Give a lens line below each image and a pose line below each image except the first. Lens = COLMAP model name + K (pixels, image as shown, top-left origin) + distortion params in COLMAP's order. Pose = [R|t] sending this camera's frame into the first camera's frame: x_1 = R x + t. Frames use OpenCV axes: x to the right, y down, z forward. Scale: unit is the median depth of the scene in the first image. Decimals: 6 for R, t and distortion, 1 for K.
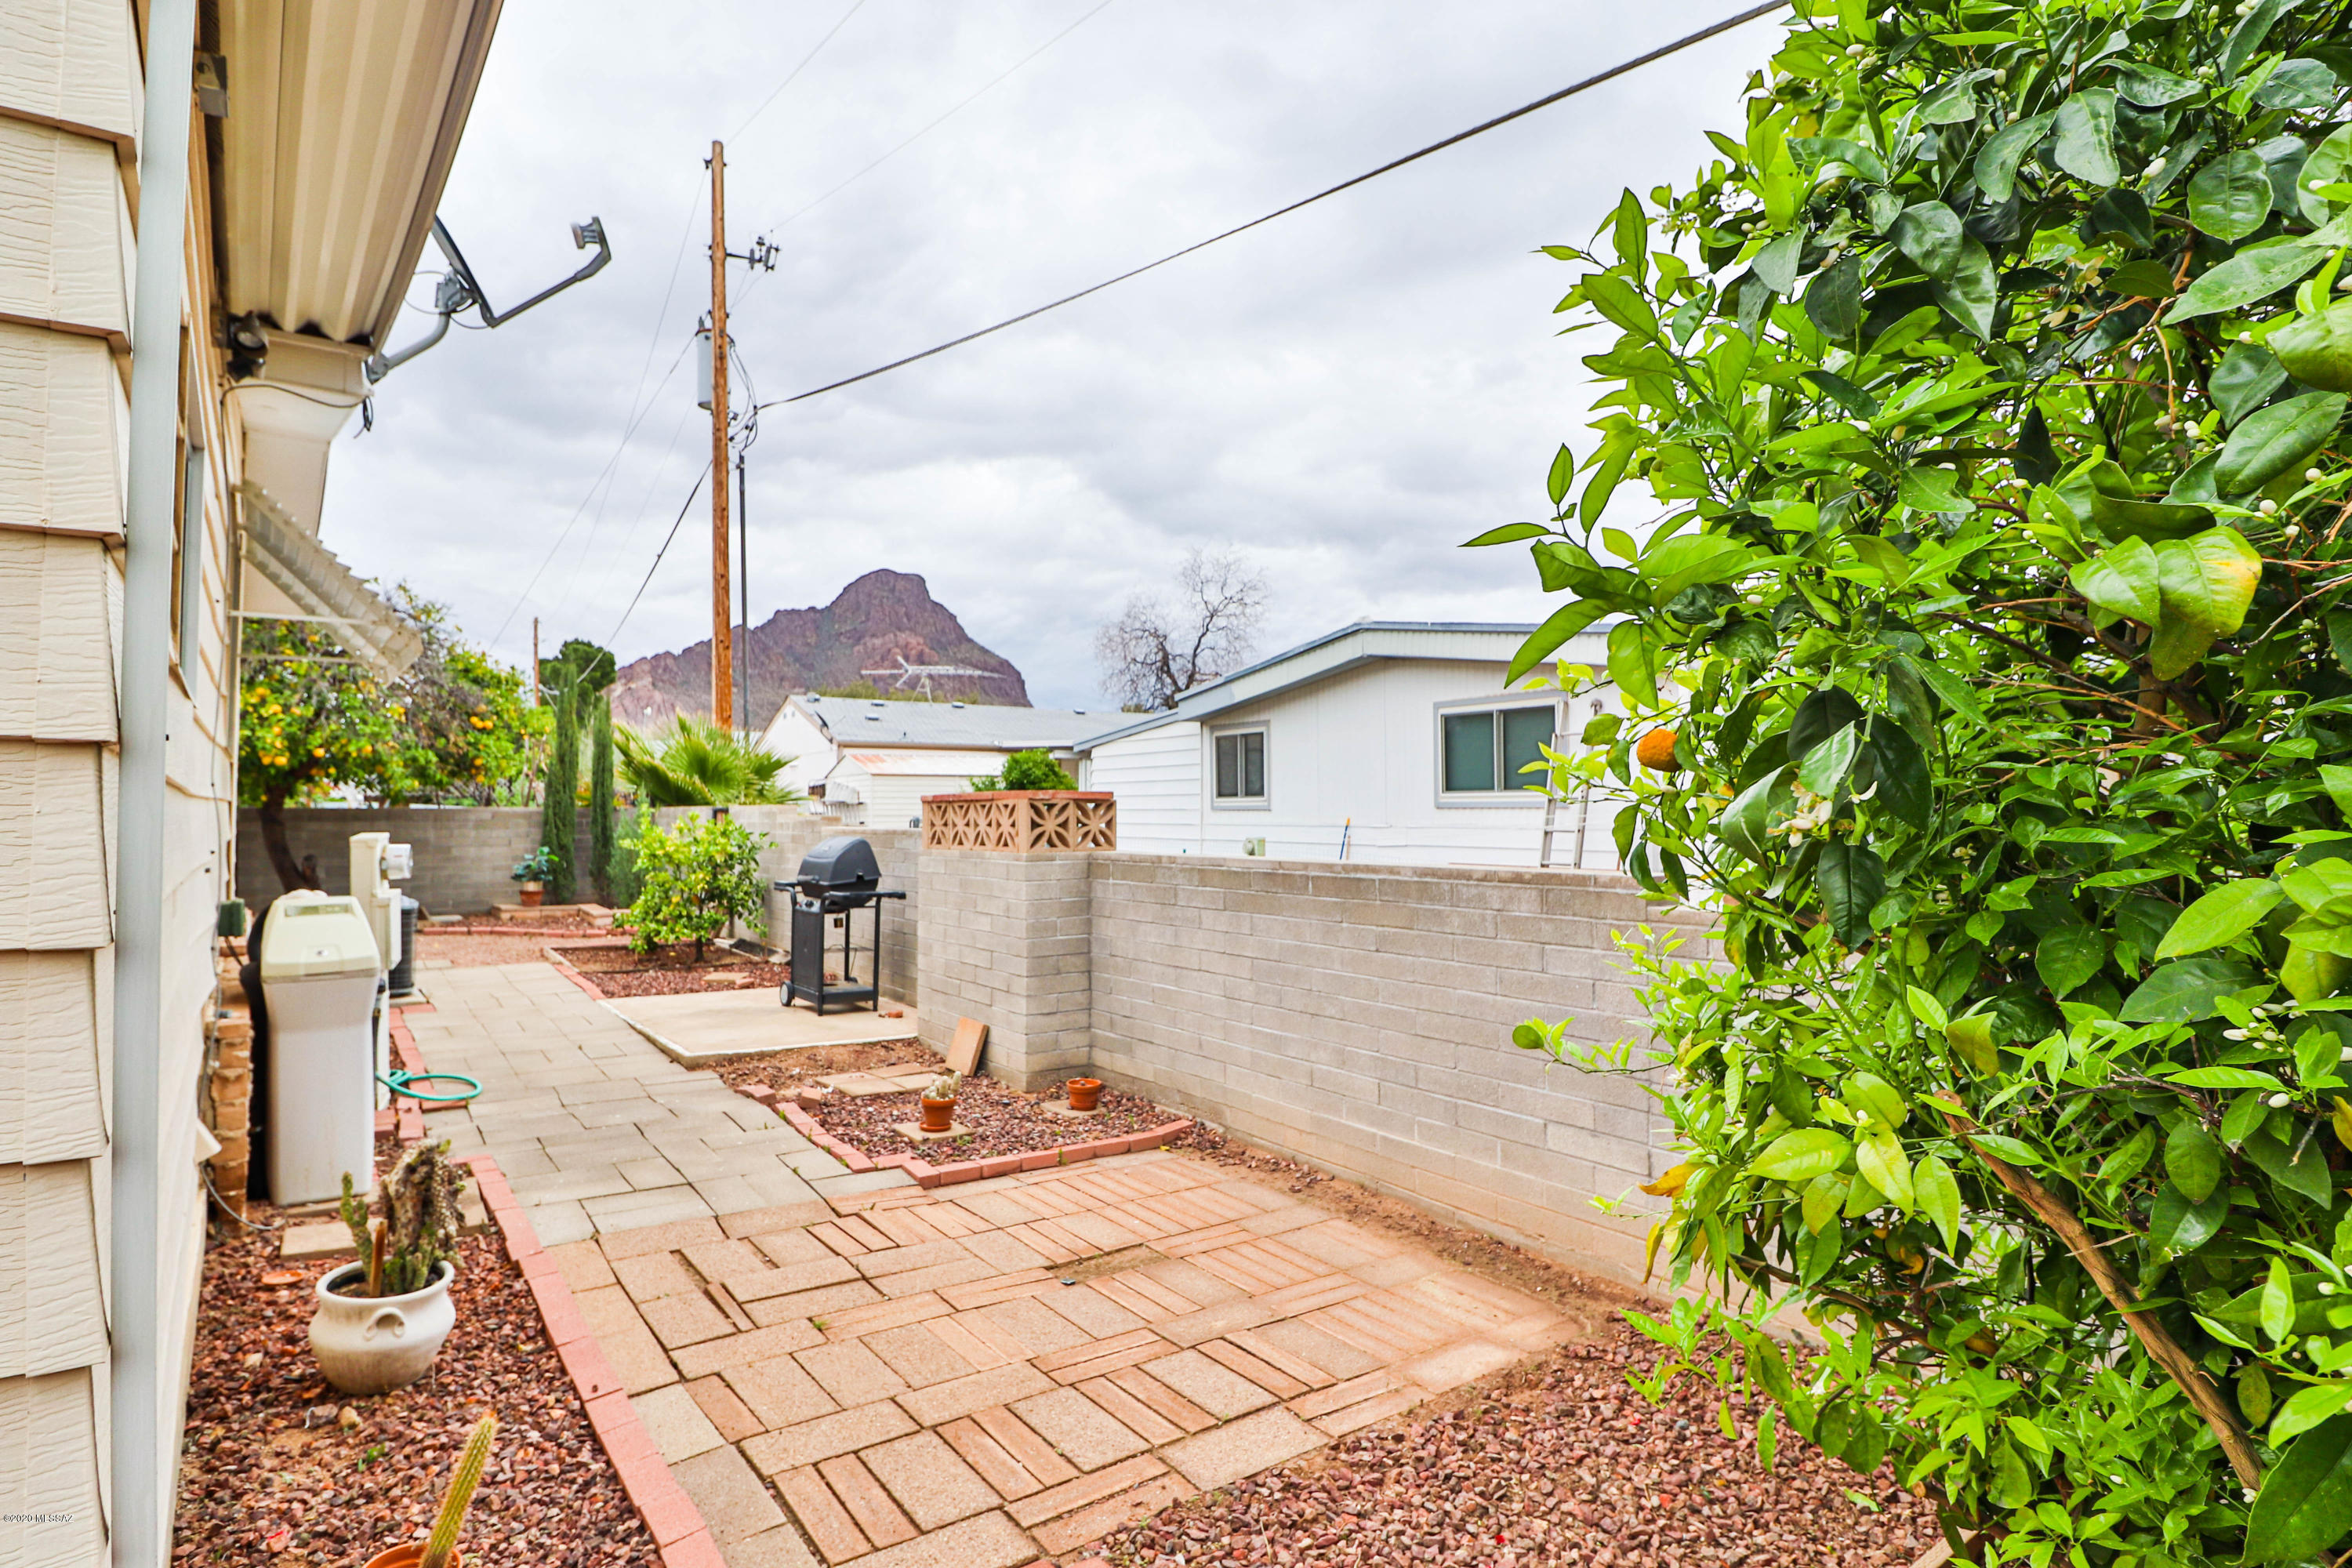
lens RADIAL K [[1214.7, 0, 1161.7], [0, 1214.7, 770.4], [0, 0, 1]] dist [-0.000721, -0.012942]
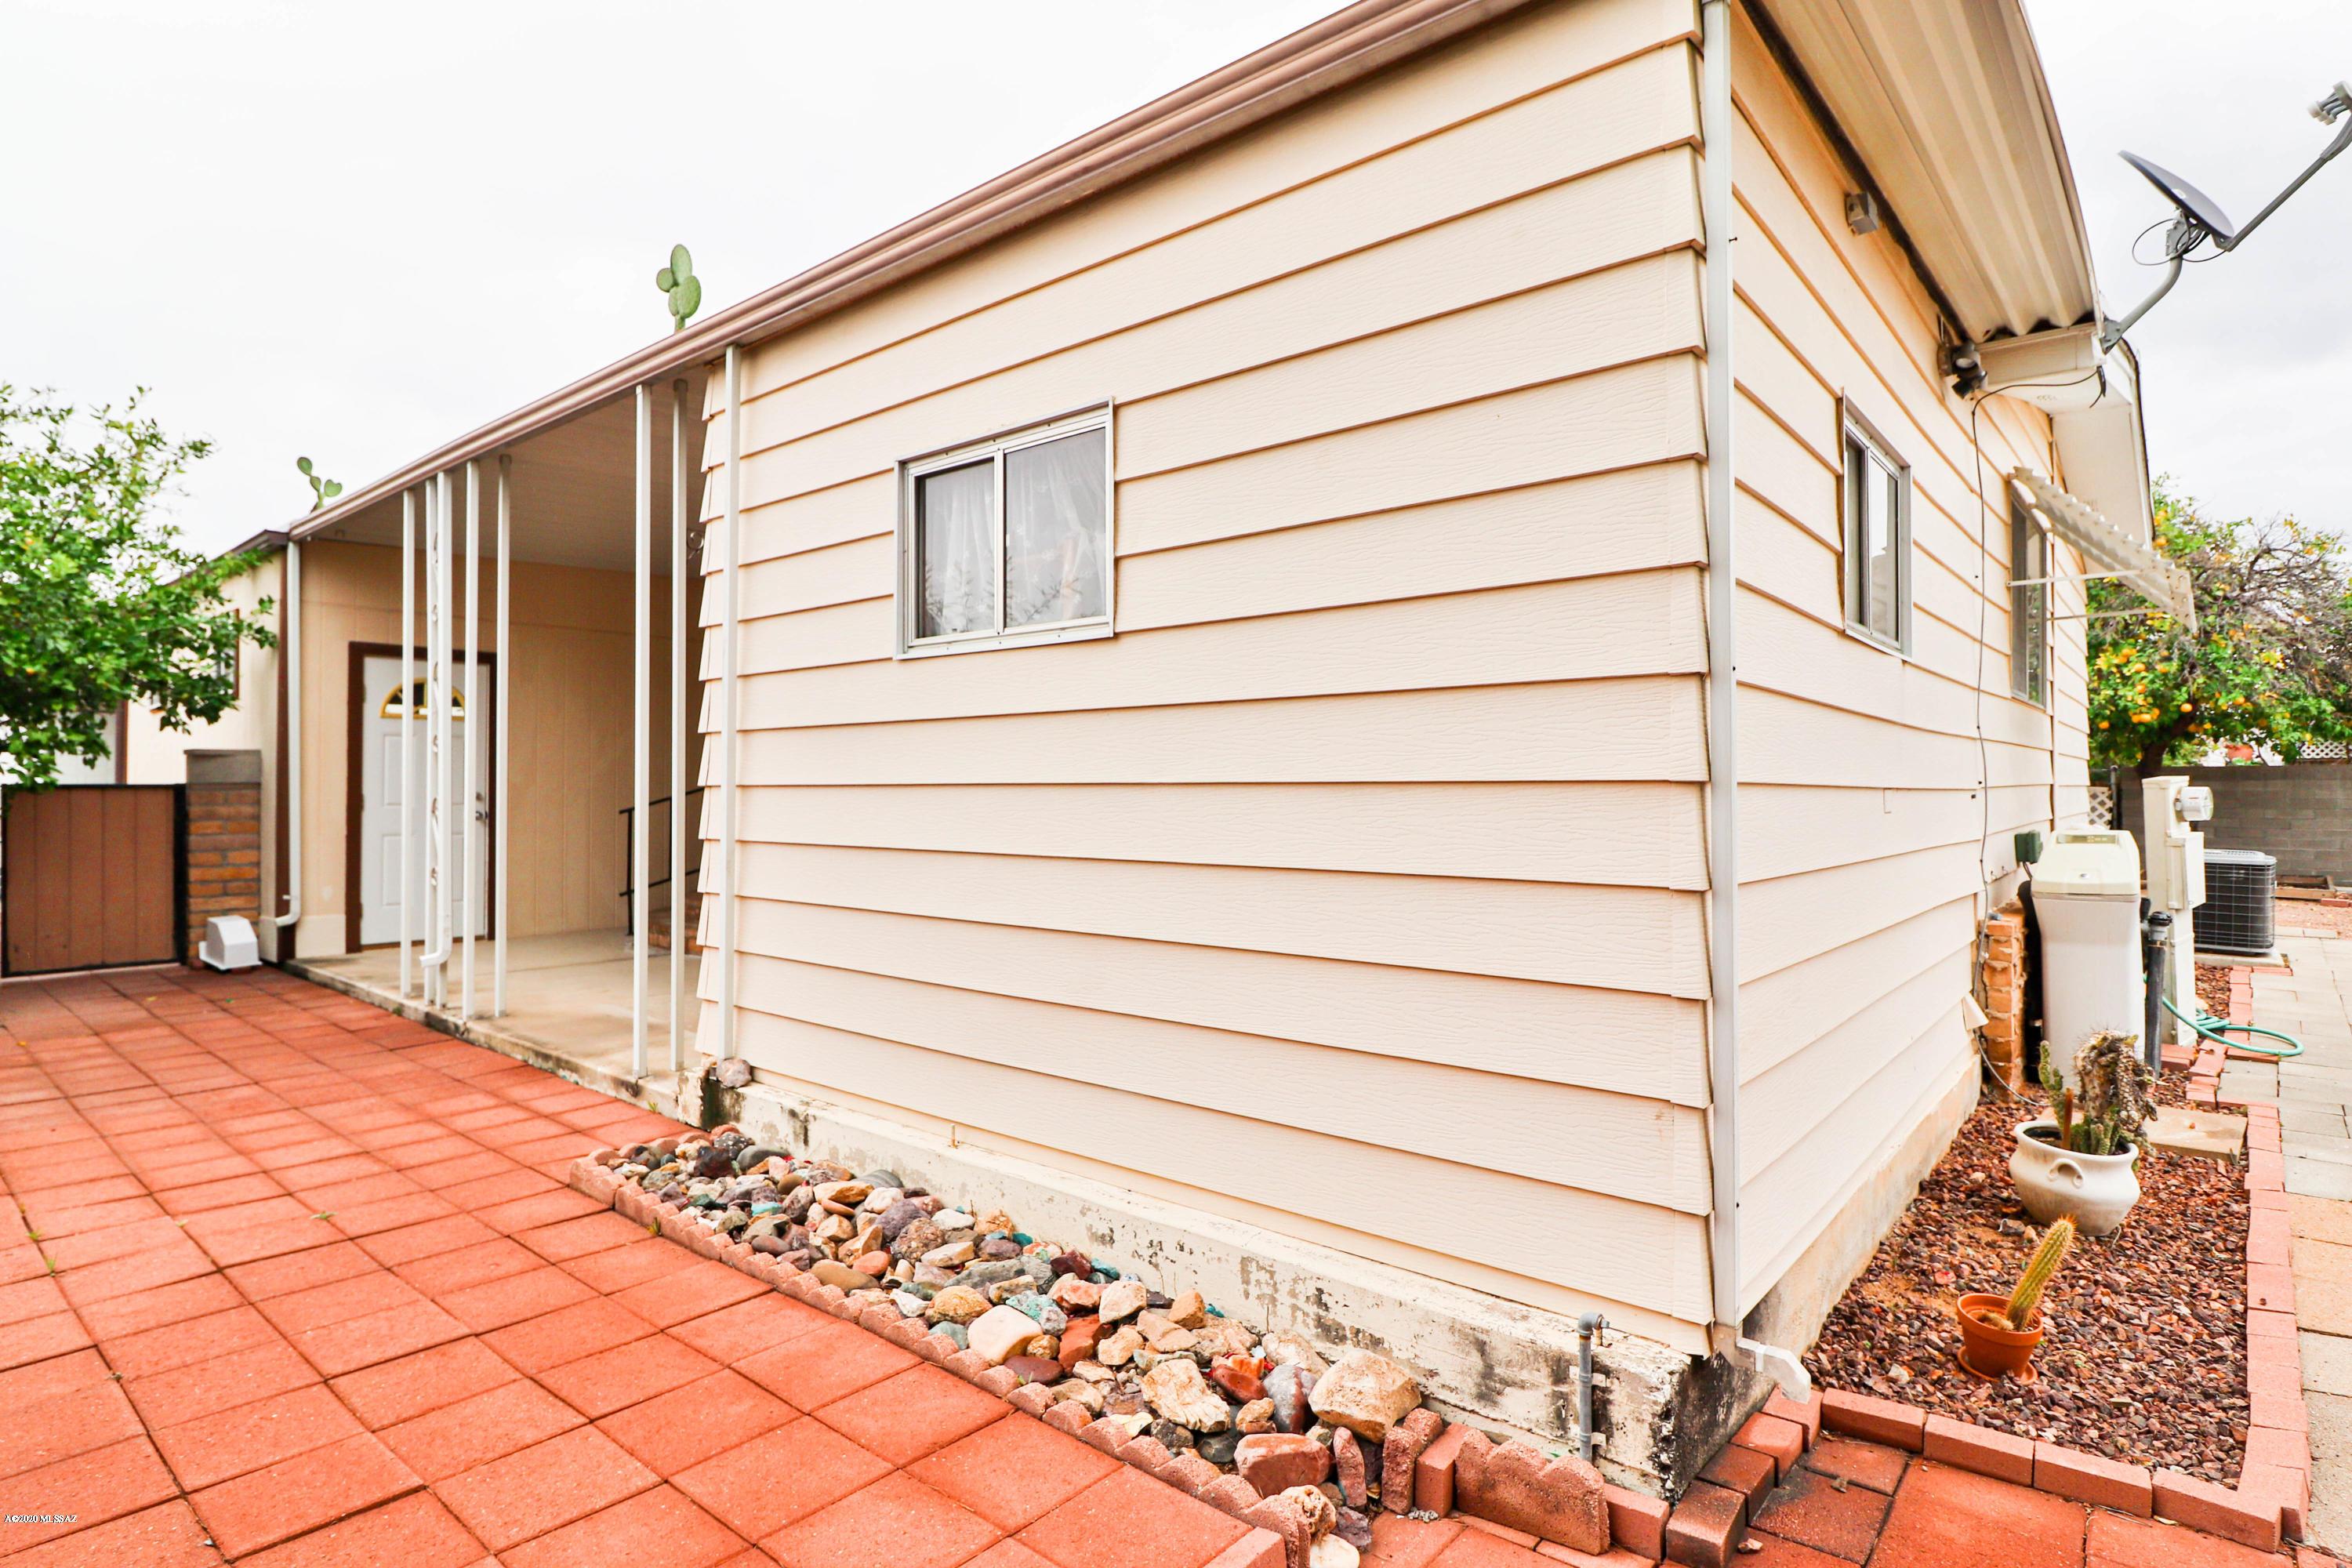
lens RADIAL K [[1214.7, 0, 1161.7], [0, 1214.7, 770.4], [0, 0, 1]] dist [-0.000721, -0.012942]
pose [[0.209839, -0.010154, -0.977683, 0.278741], [0.032873, 0.999454, -0.003324, 0.037863], [0.977183, -0.031441, 0.210059, -0.078153]]
